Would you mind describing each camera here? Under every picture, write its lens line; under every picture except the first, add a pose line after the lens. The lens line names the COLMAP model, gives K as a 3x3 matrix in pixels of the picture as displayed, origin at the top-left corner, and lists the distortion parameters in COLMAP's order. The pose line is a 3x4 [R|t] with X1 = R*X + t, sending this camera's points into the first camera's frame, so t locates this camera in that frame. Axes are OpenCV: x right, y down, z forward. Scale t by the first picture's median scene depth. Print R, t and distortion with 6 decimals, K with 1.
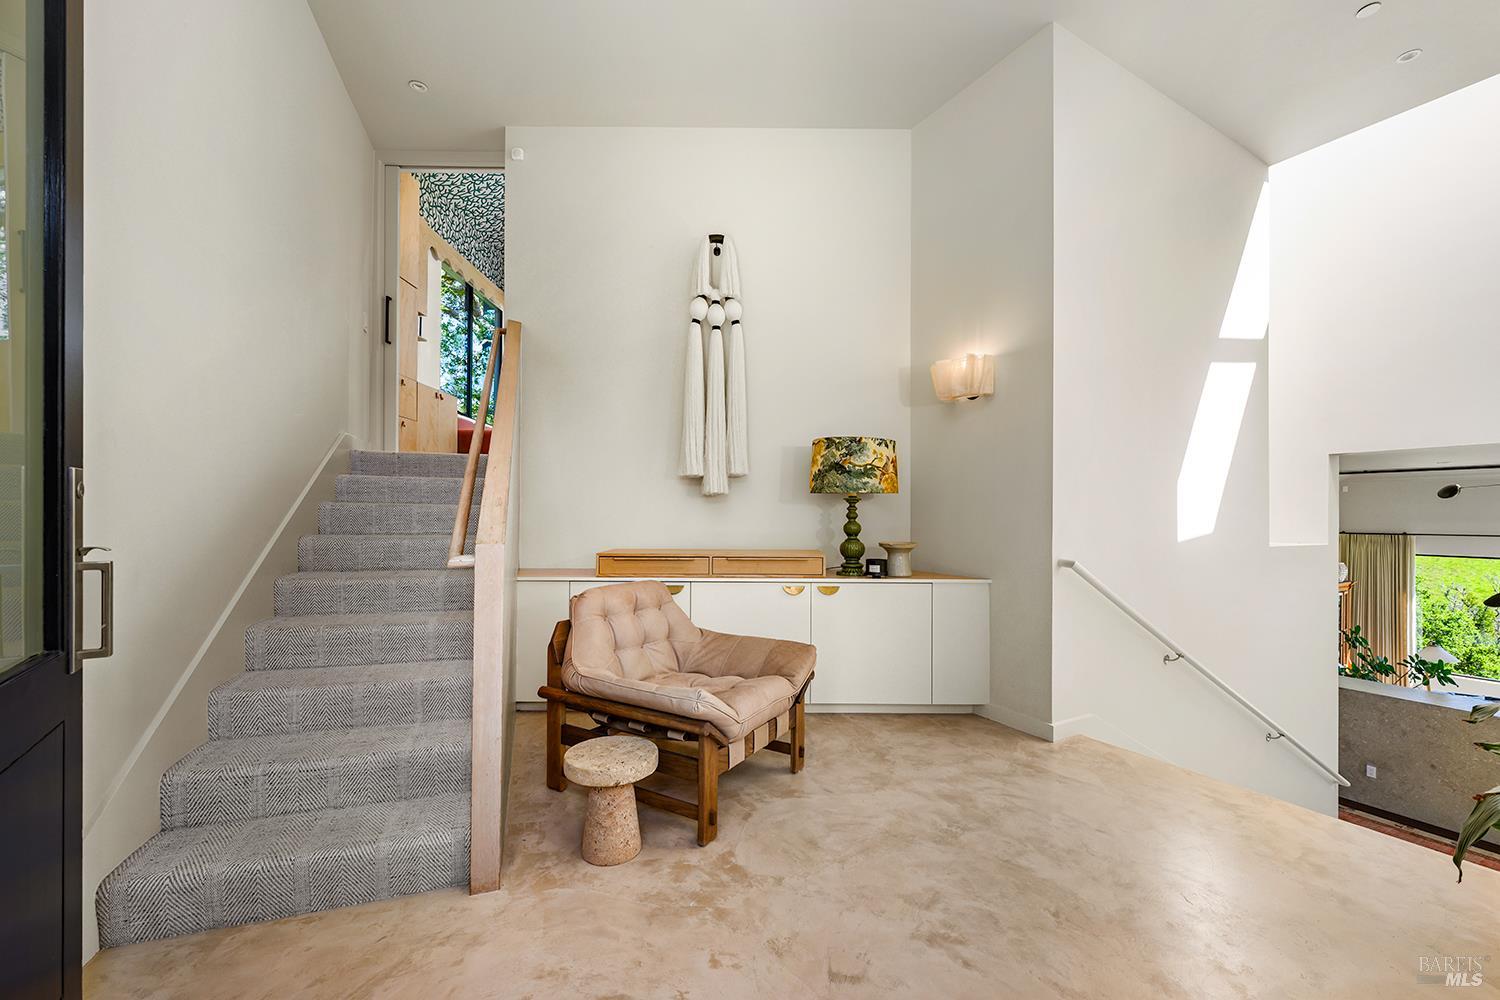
lens RADIAL K [[607.9, 0, 770.8], [0, 607.9, 518.4], [0, 0, 1]] dist [0.001571, 0.000156]
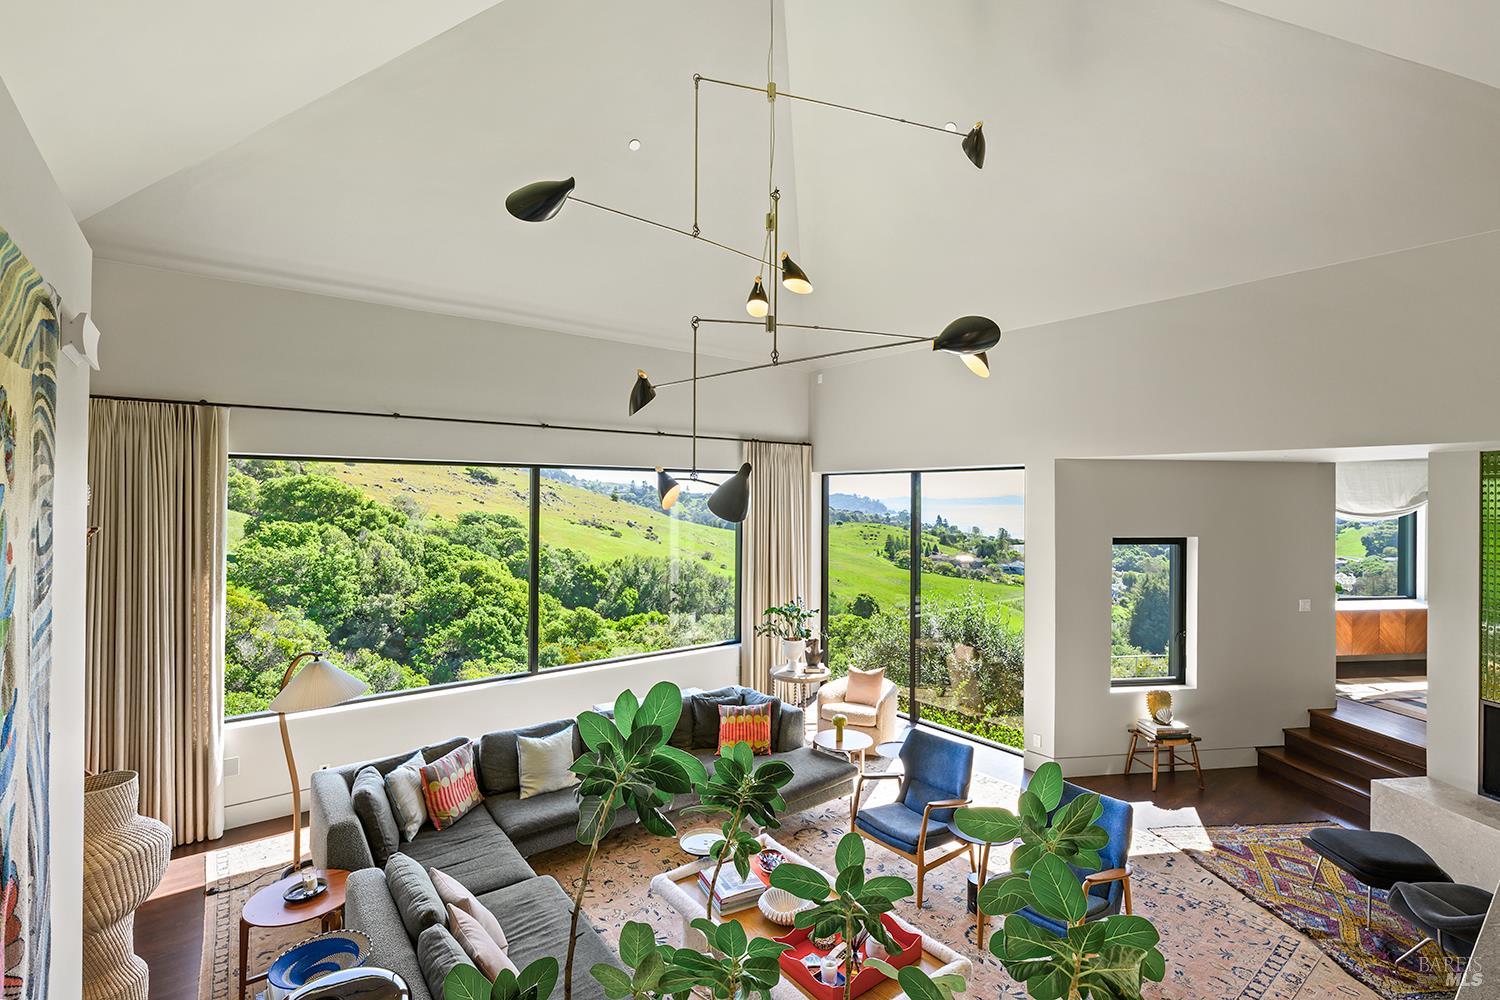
lens RADIAL K [[689.5, 0, 750.0], [0, 689.5, 500.0], [0, 0, 1]] dist [0.013593, 0.000054]
pose [[-0.110749, -0.004792, 0.993837, 0.550945], [-0.005483, 0.999976, 0.004211, 0.089174], [-0.993833, -0.004983, -0.110773, 0.707349]]
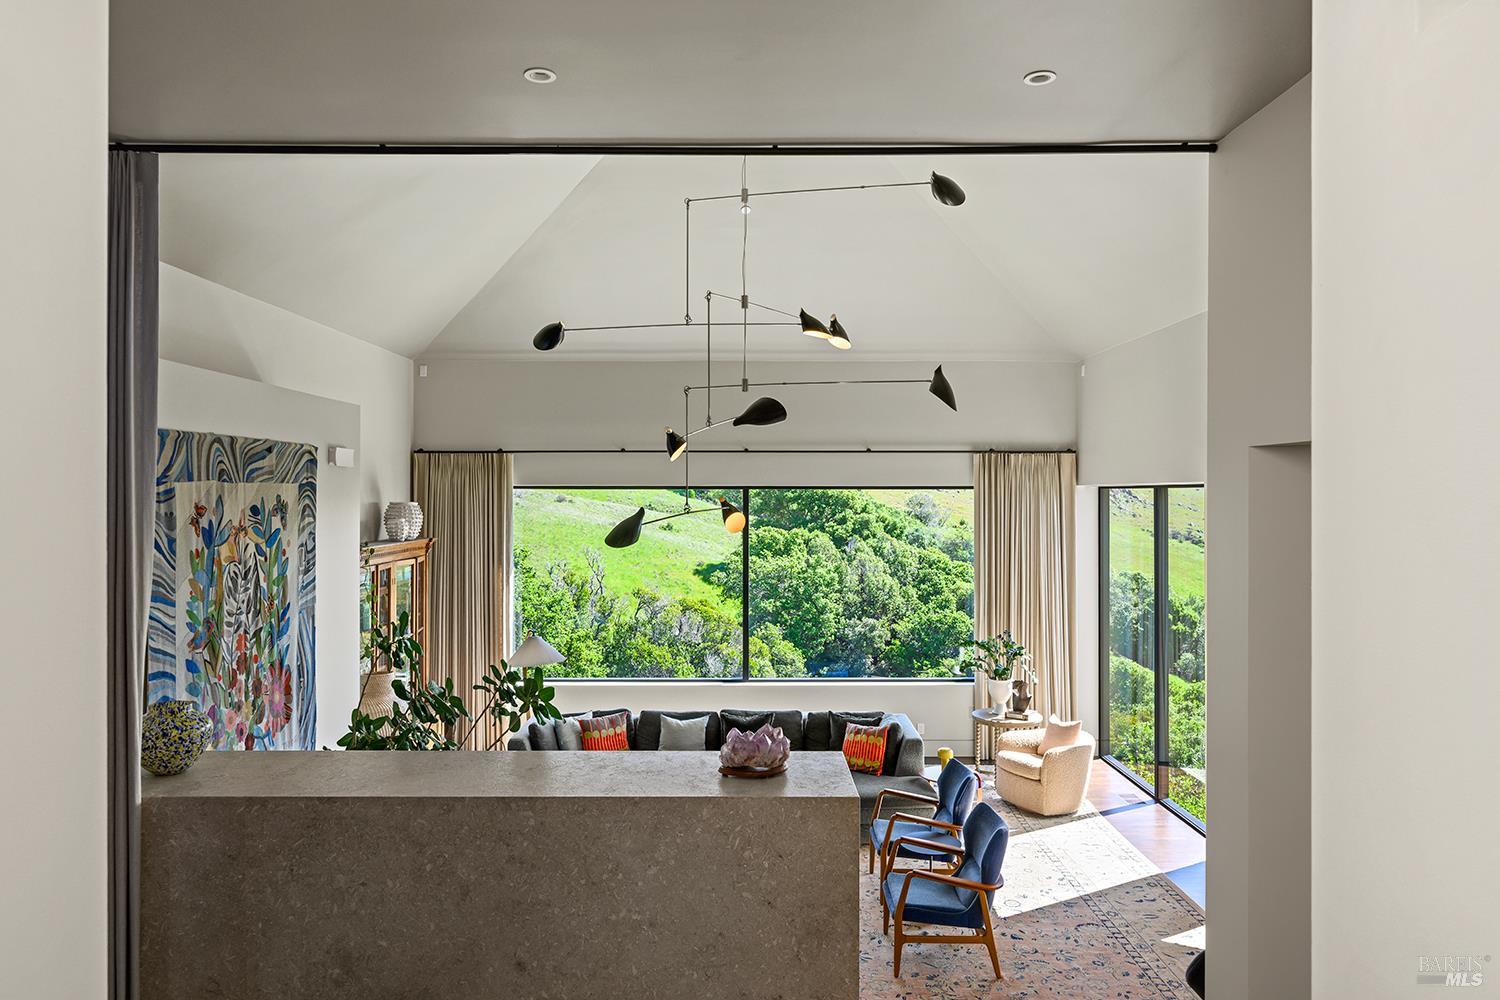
lens RADIAL K [[1005.2, 0, 750.0], [0, 1005.2, 500.0], [0, 0, 1]] dist [-0.001545, -0.000175]
pose [[0.512569, -0.005071, 0.858631, 0.351545], [-0.000837, 0.999979, 0.006405, 0.067379], [-0.858645, -0.004002, 0.512554, 0.314487]]
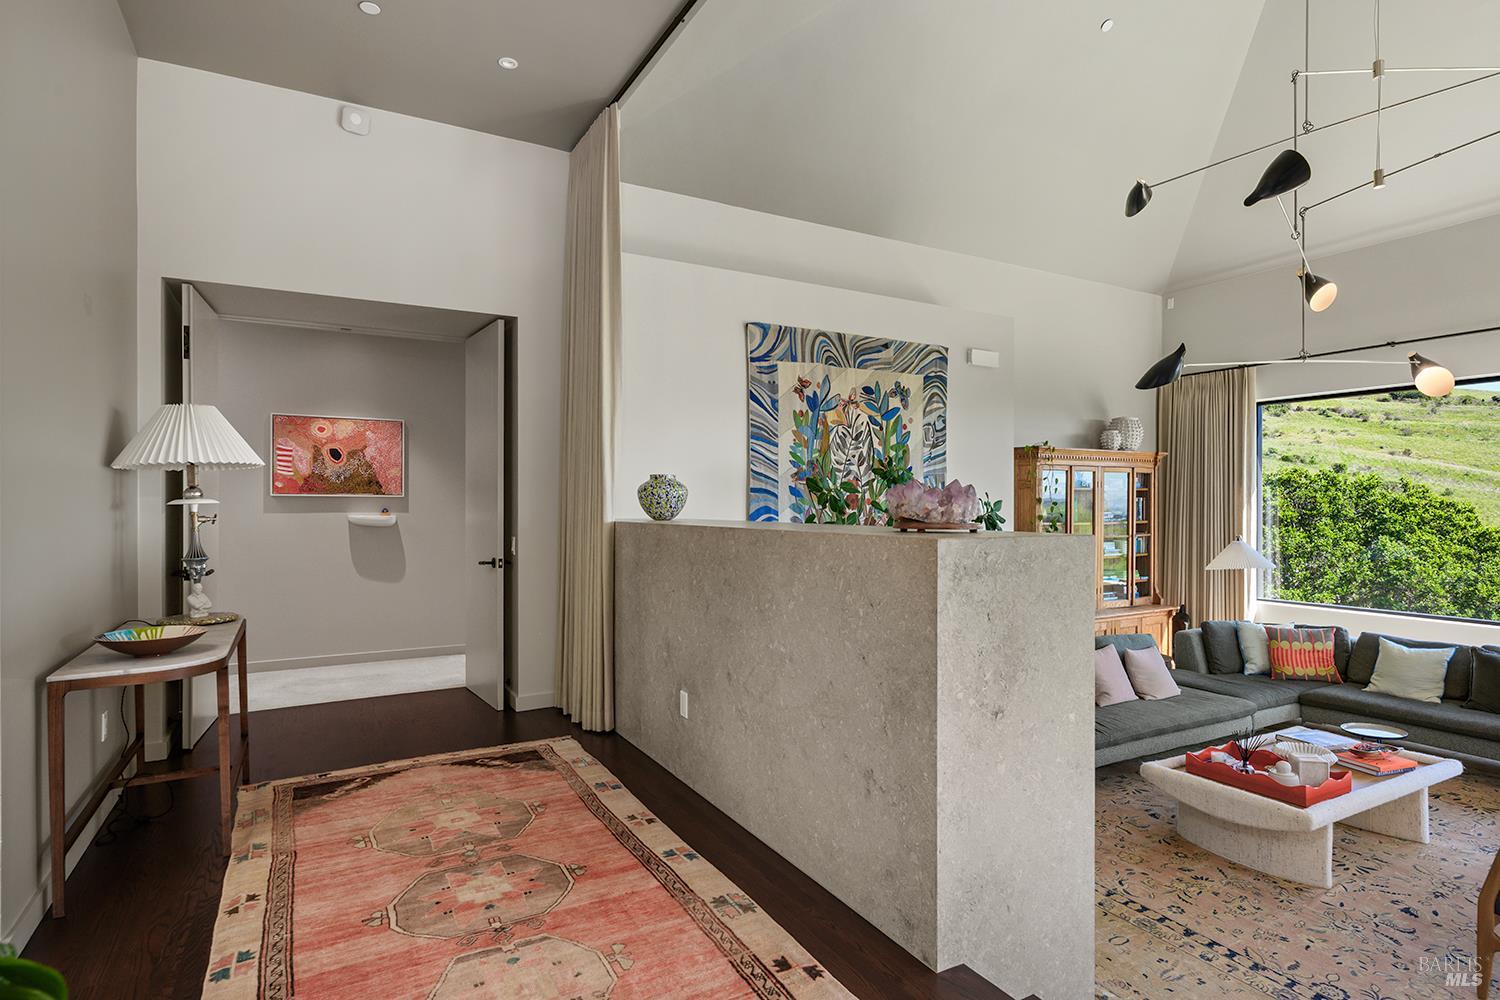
lens RADIAL K [[782.4, 0, 760.5], [0, 782.4, 509.6], [0, 0, 1]] dist [-0.002400, 0.009399]
pose [[0.999864, -0.002411, -0.016311, 0.613841], [0.002547, 0.999962, 0.008364, 0.158518], [0.016291, -0.008404, 0.999832, 0.255589]]
